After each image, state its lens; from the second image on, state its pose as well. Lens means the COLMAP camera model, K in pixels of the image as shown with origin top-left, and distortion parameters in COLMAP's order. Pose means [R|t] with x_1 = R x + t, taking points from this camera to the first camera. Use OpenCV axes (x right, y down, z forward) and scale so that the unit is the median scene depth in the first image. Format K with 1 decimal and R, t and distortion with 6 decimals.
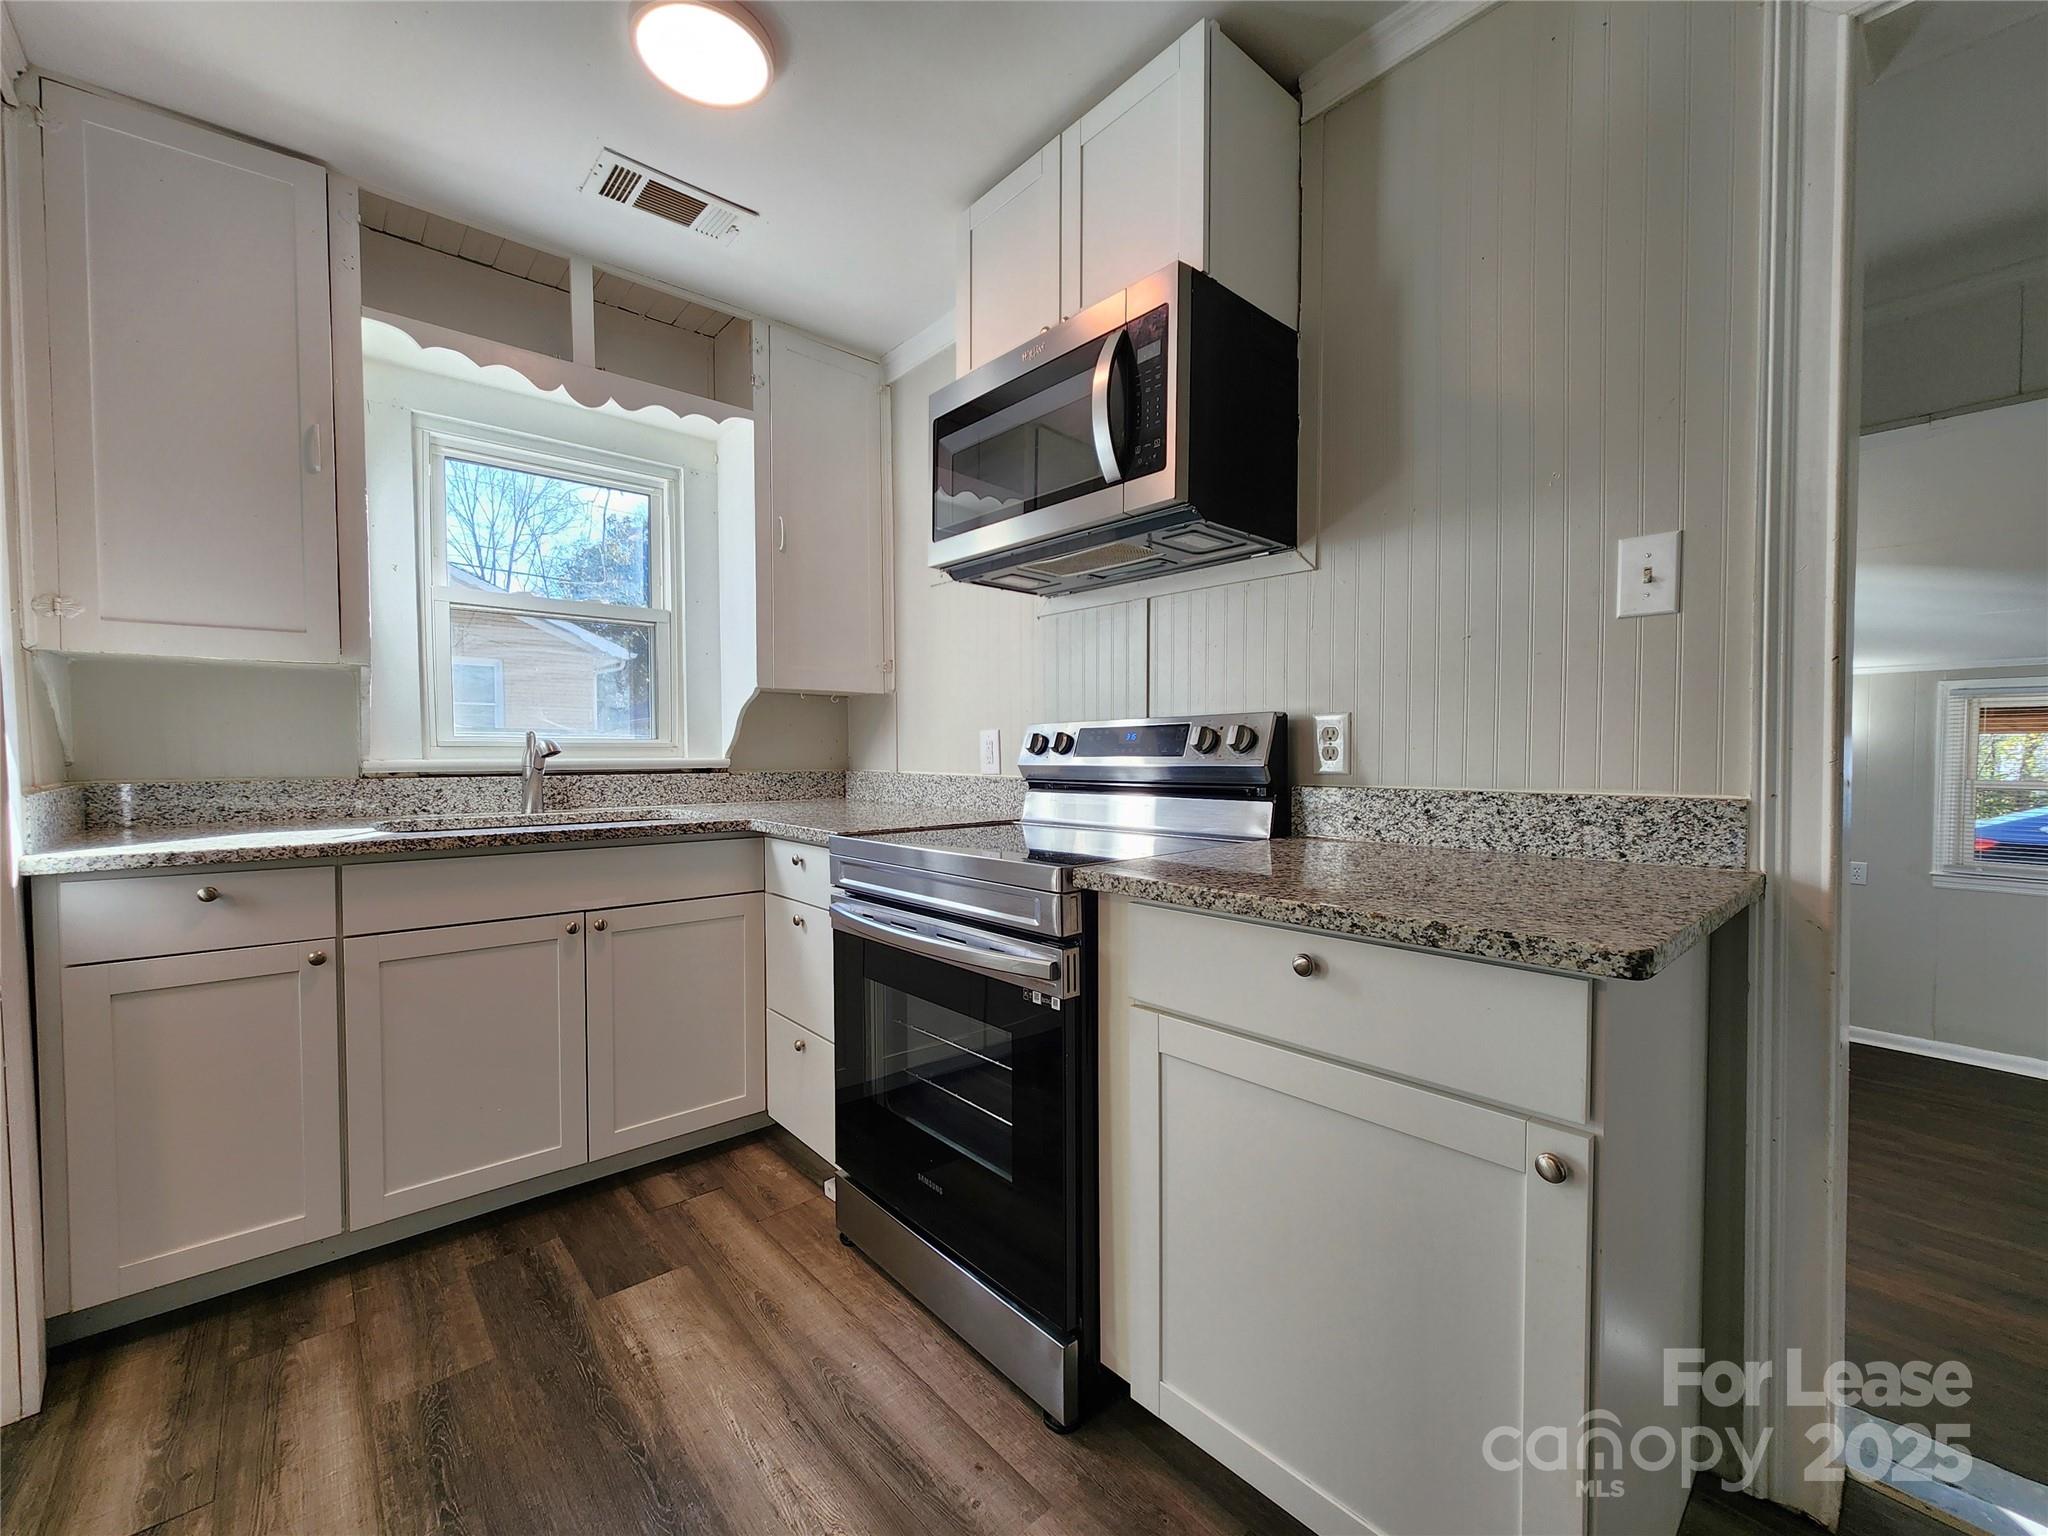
lens RADIAL K [[841.9, 0, 1020.1], [0, 841.9, 777.8], [0, 0, 1]] dist [0.001409, 0.001238]
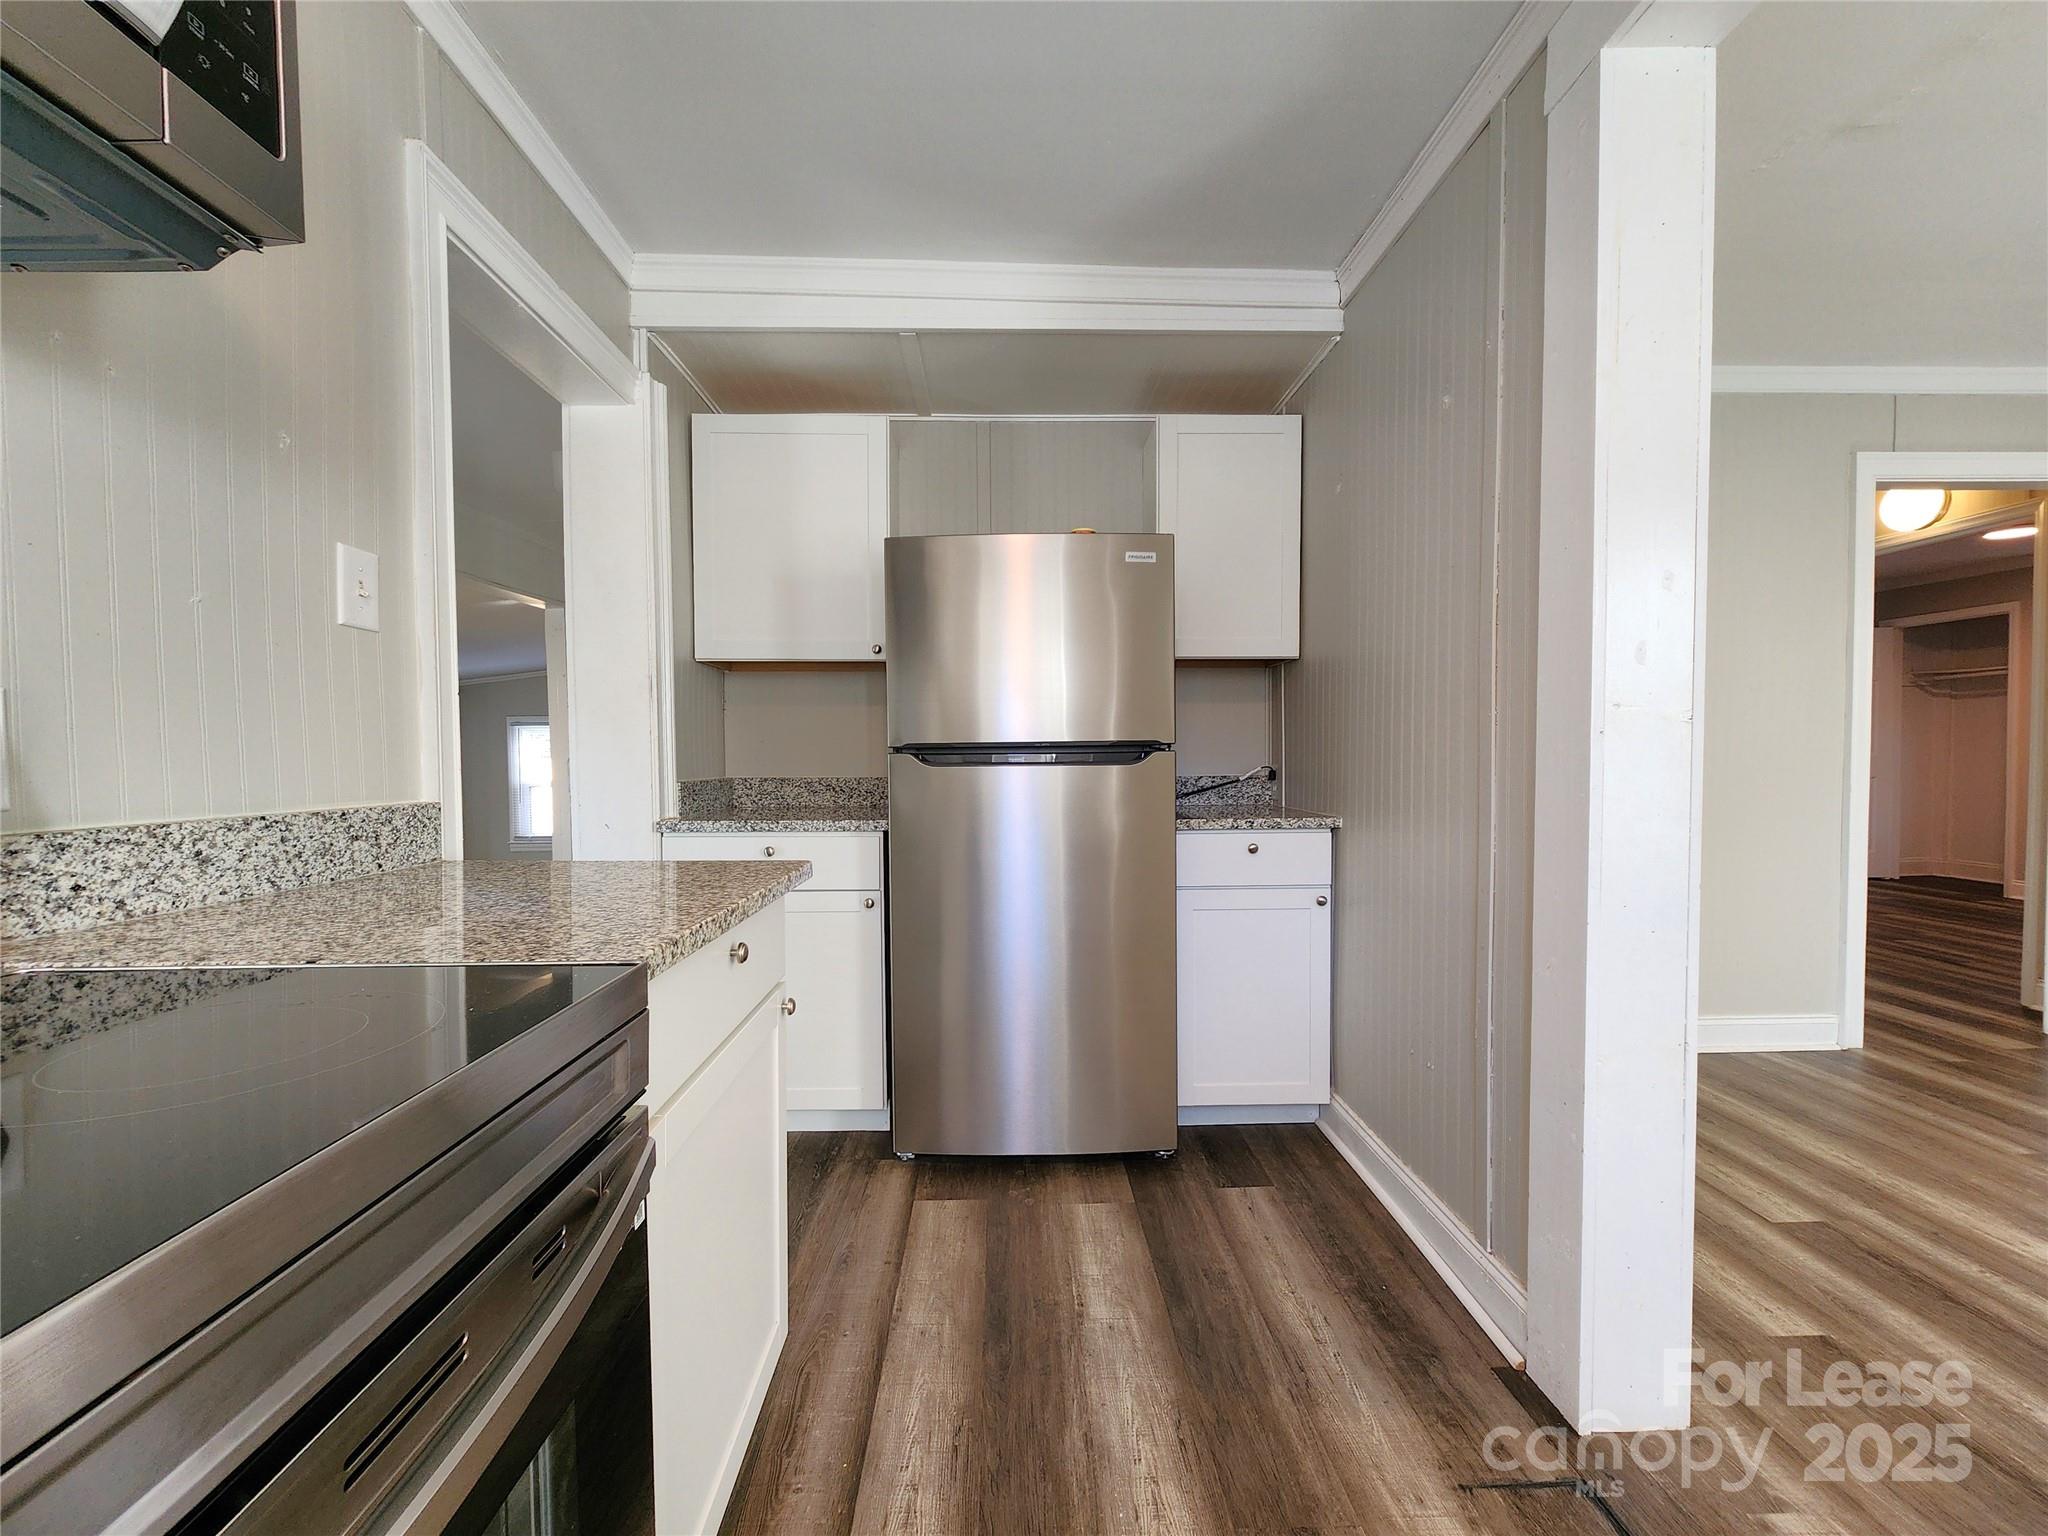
lens RADIAL K [[841.9, 0, 1017.3], [0, 841.9, 772.6], [0, 0, 1]] dist [0.001409, 0.001238]
pose [[-0.771650, -0.009260, 0.635980, -0.204544], [0.020868, 0.998987, 0.039866, -0.017345], [-0.635705, 0.044034, -0.770676, 0.516860]]
